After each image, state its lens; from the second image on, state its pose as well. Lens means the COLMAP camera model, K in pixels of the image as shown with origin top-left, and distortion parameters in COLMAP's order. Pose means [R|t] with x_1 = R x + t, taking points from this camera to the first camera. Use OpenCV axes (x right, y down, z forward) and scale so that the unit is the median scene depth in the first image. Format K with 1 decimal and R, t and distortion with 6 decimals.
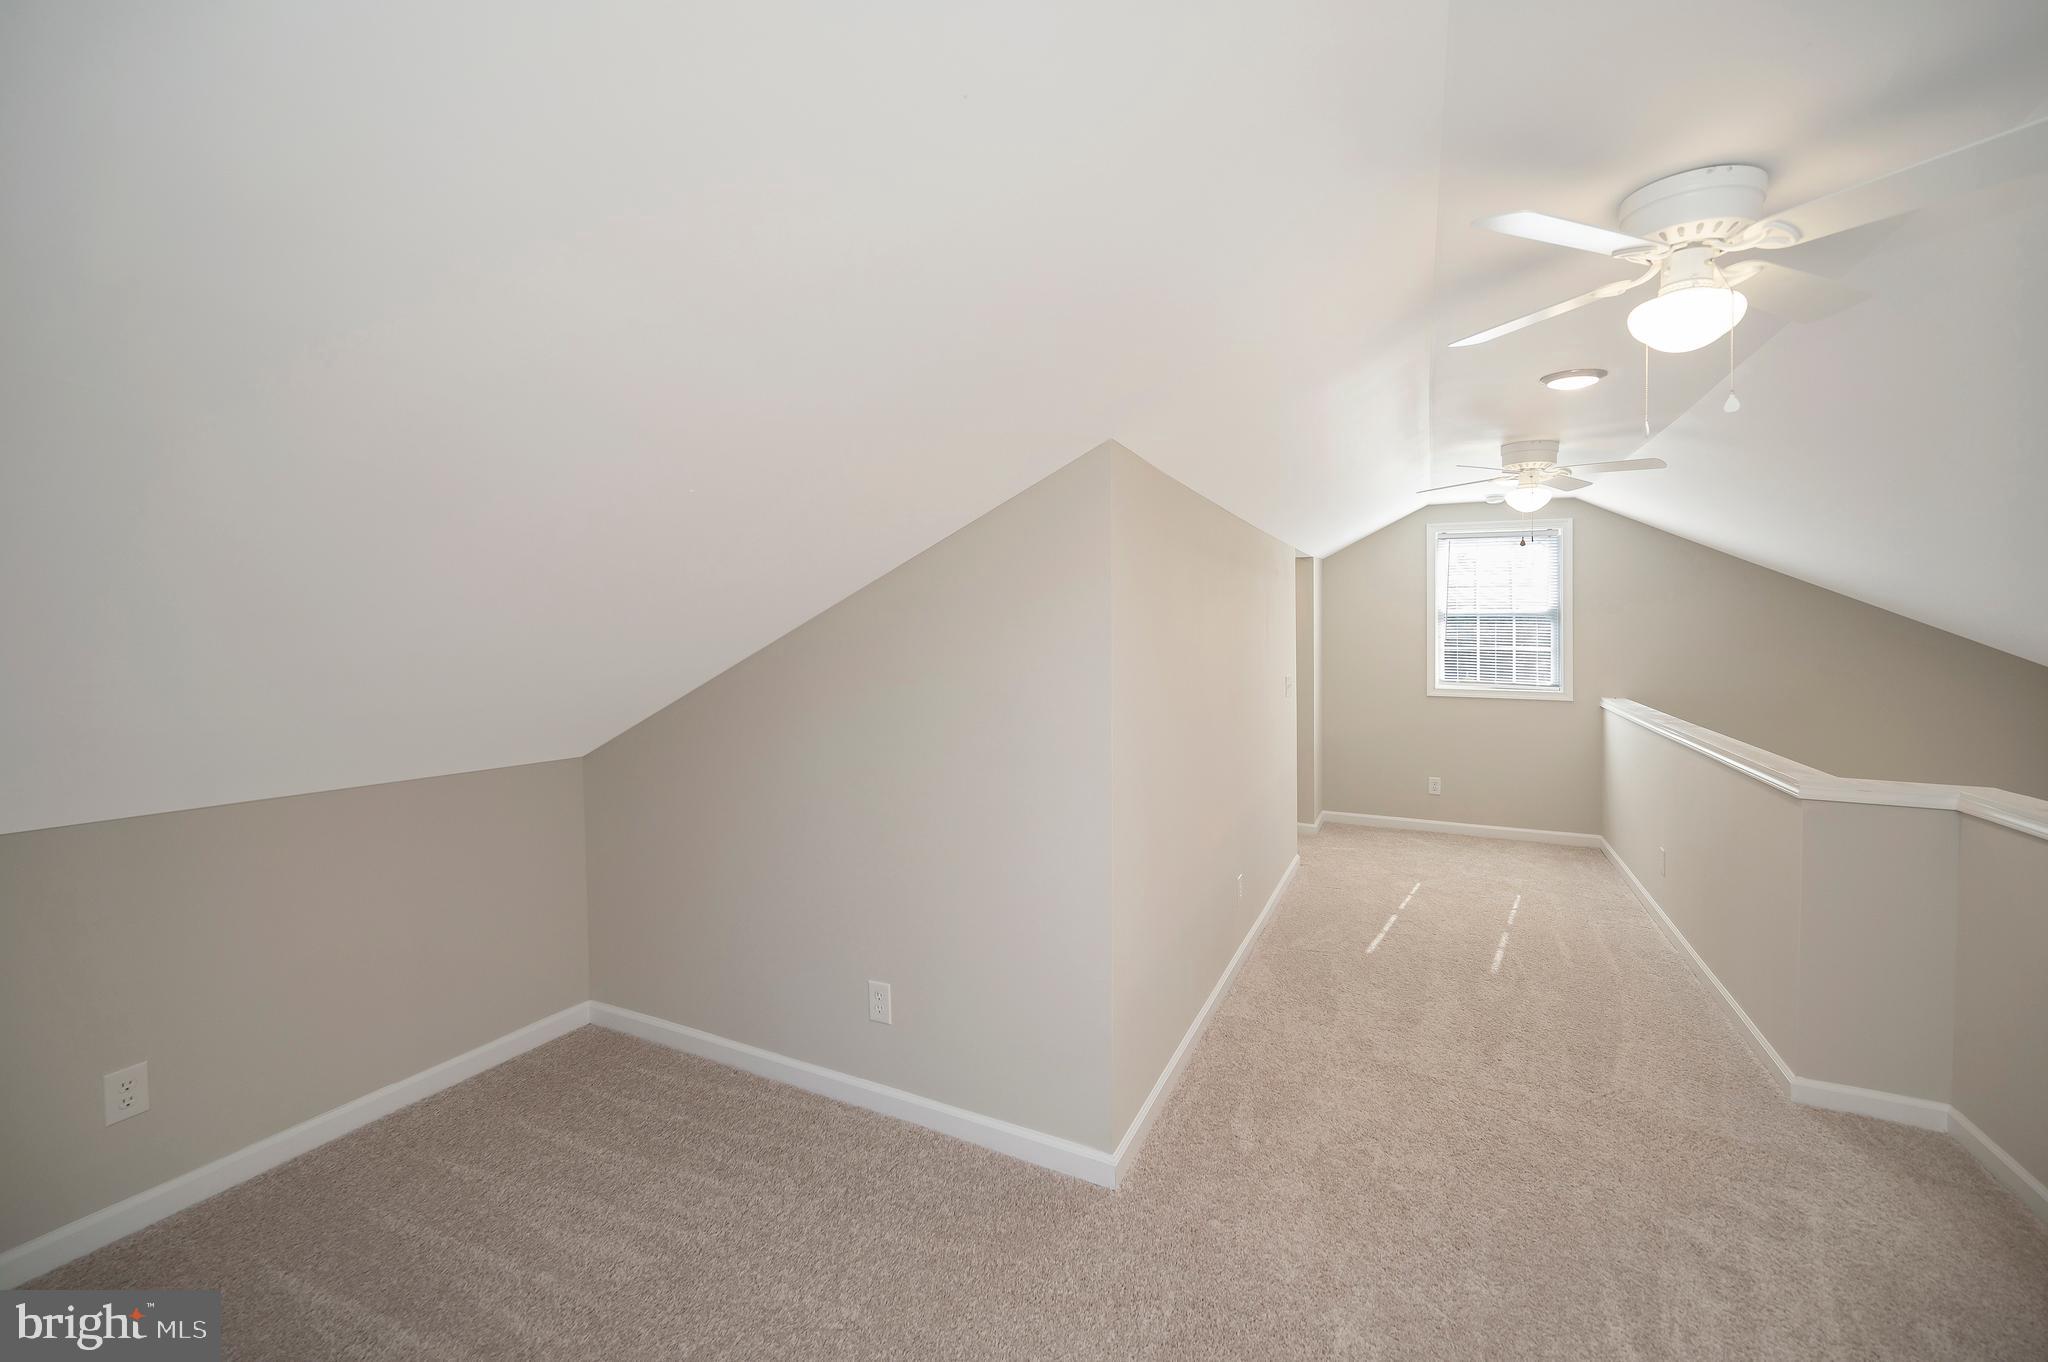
lens RADIAL K [[822.8, 0, 1013.7], [0, 822.8, 637.5], [0, 0, 1]] dist [0.000079, -0.000051]
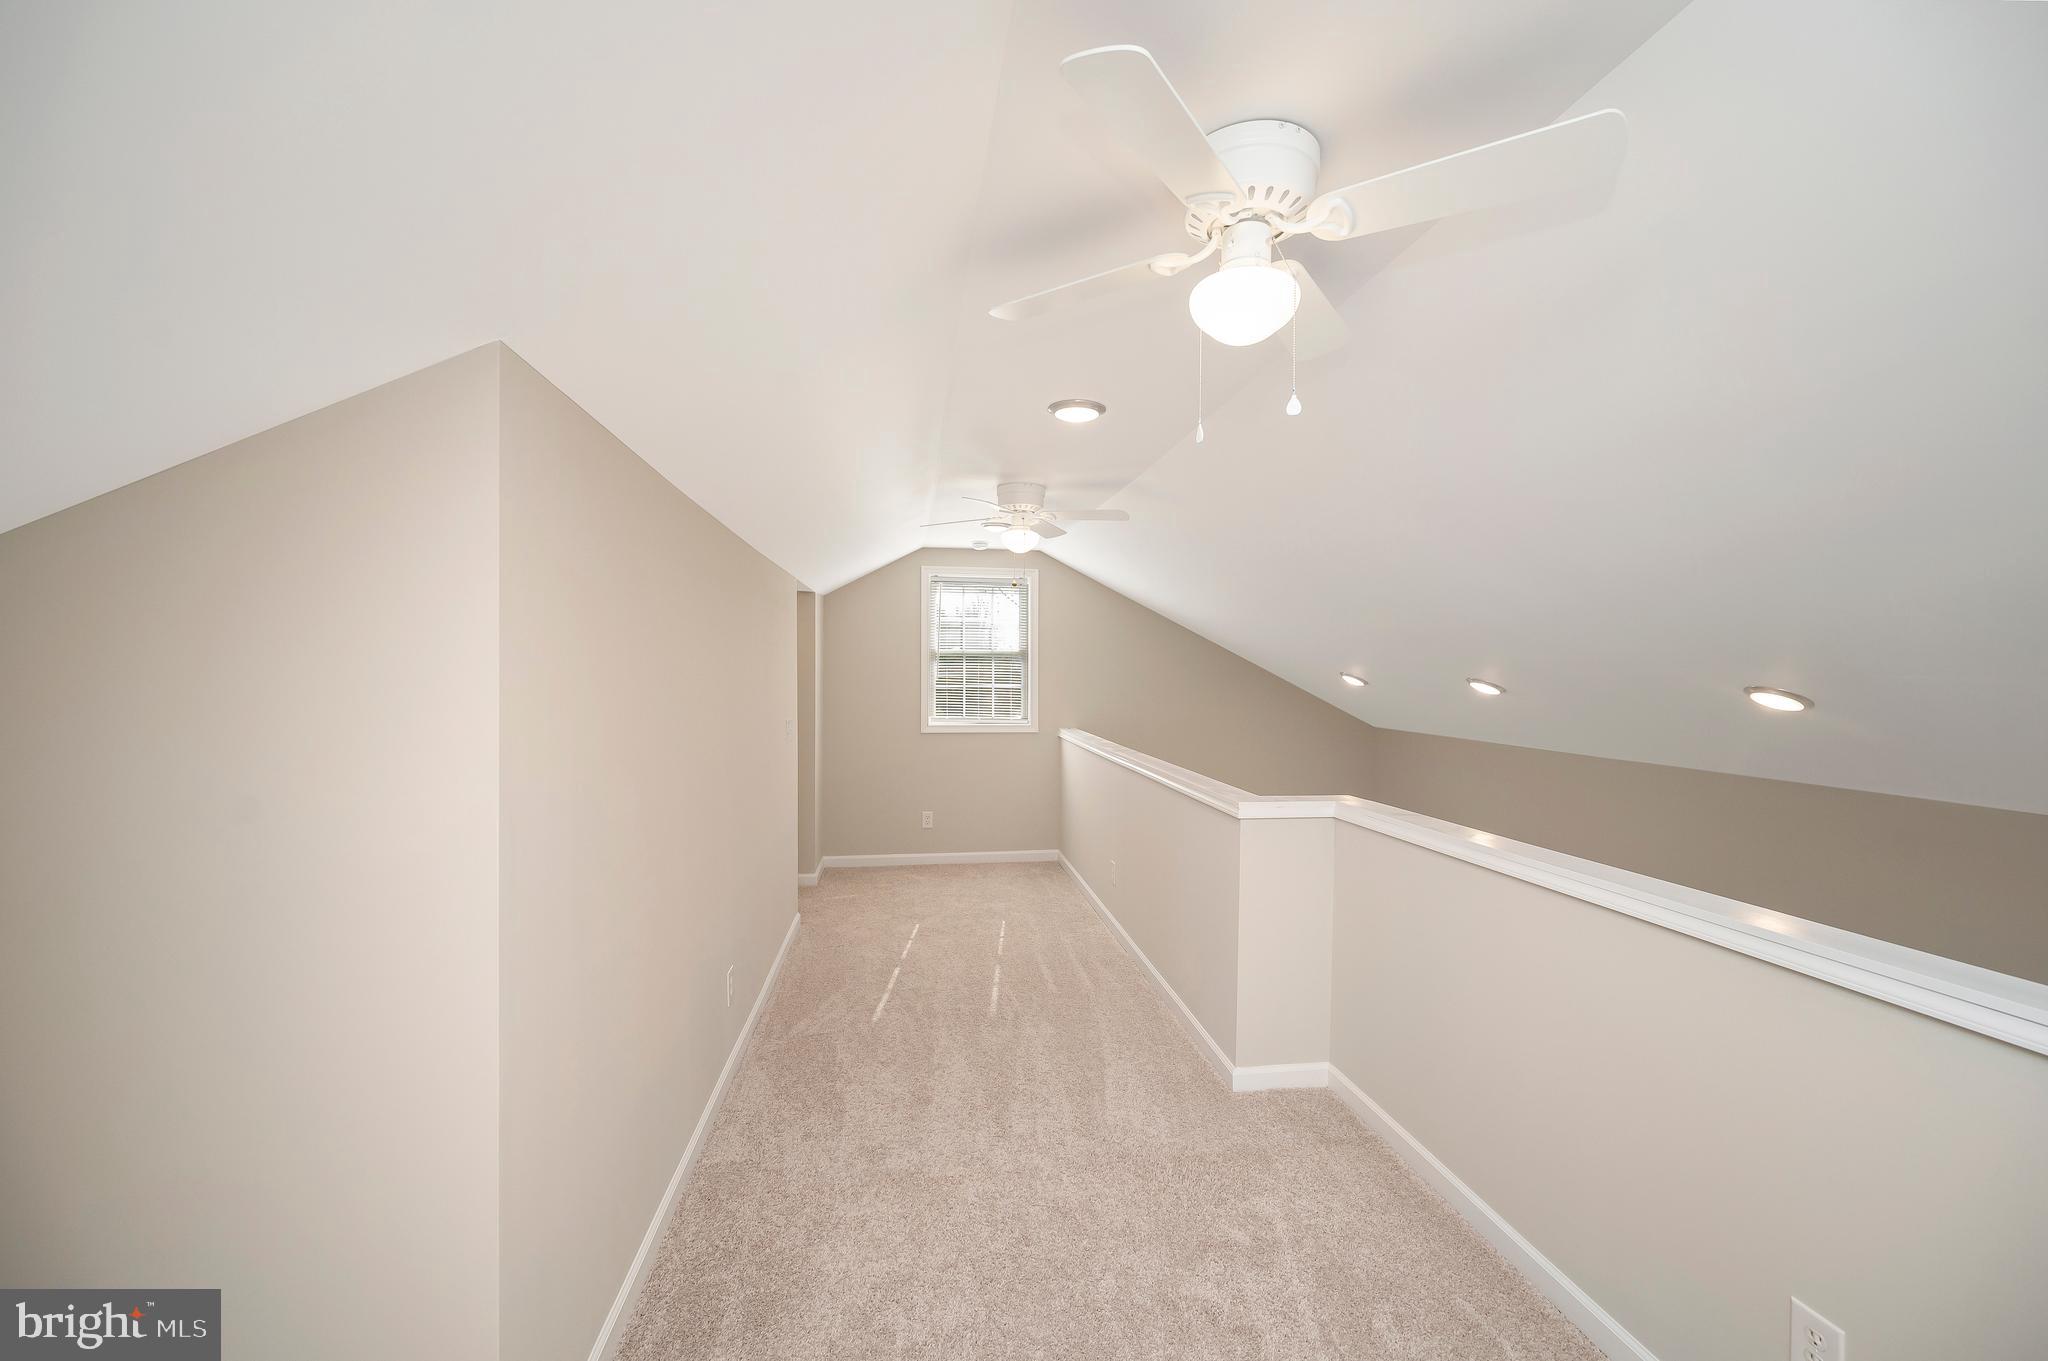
lens RADIAL K [[846.9, 0, 1019.2], [0, 846.9, 649.9], [0, 0, 1]] dist [-0.001266, -0.000633]
pose [[0.831868, 0.013227, 0.554816, 0.039269], [0.004586, 0.999518, -0.030705, 0.000629], [-0.554955, 0.028087, 0.831406, 0.122192]]
